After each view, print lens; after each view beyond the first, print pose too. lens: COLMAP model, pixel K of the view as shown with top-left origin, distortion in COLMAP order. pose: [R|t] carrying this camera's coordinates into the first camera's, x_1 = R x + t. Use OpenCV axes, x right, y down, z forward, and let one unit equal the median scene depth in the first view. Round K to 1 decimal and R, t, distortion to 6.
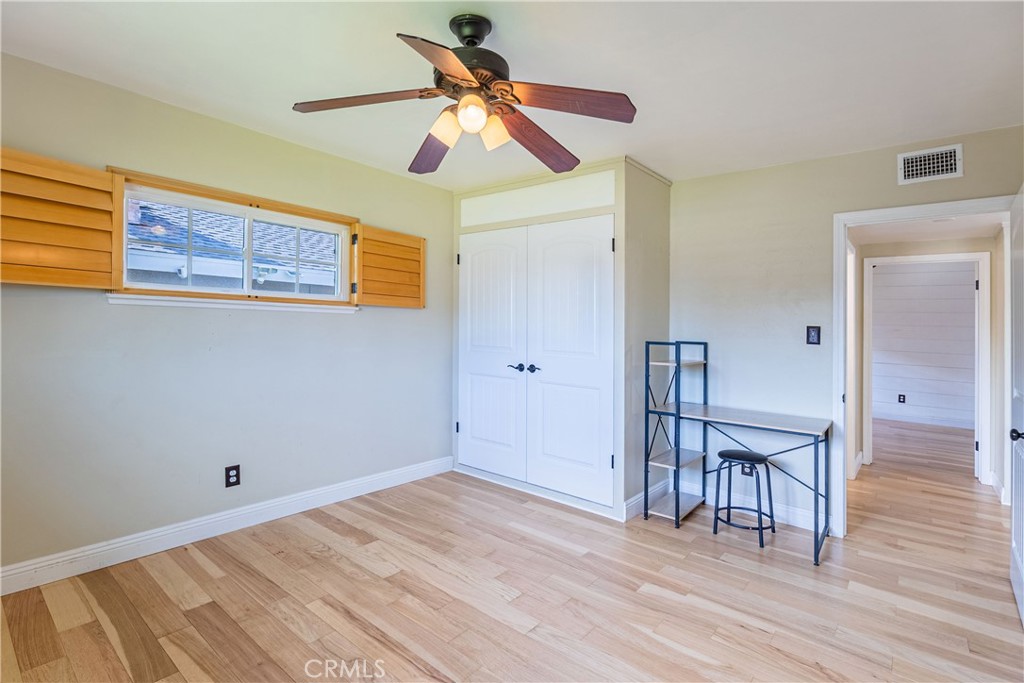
lens RADIAL K [[501.5, 0, 497.6], [0, 501.5, 318.9], [0, 0, 1]] dist [0.000202, -0.000047]
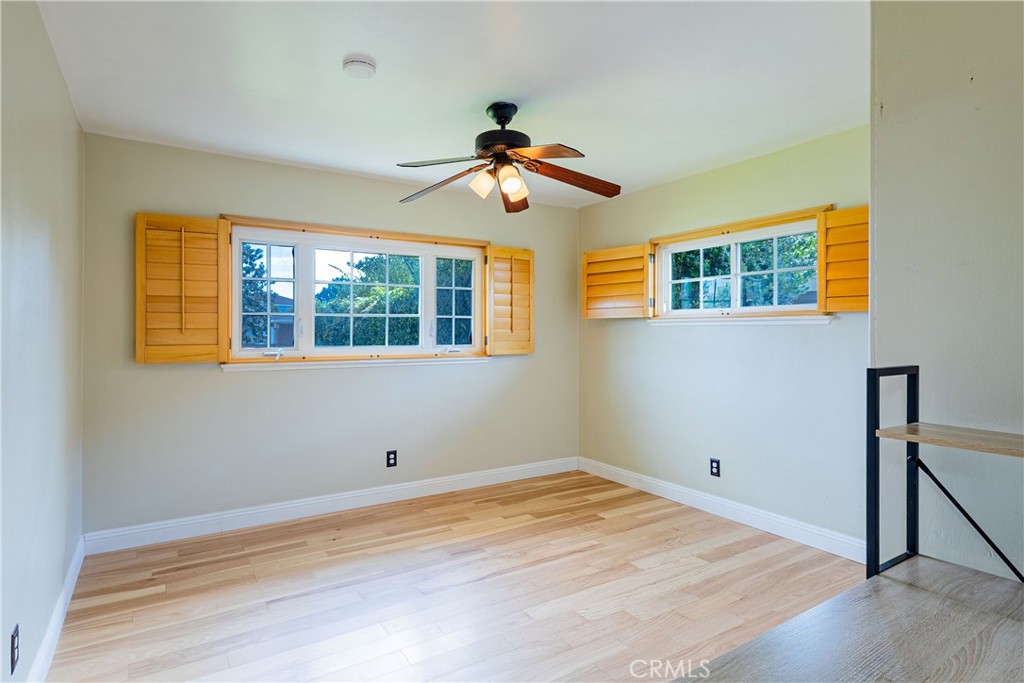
lens RADIAL K [[569.1, 0, 511.3], [0, 569.1, 340.0], [0, 0, 1]] dist [-0.001162, -0.000124]
pose [[-0.292764, -0.008797, -0.956144, 1.008407], [-0.003150, 0.999961, -0.008235, 0.034274], [0.956180, 0.000601, -0.292780, 1.069207]]
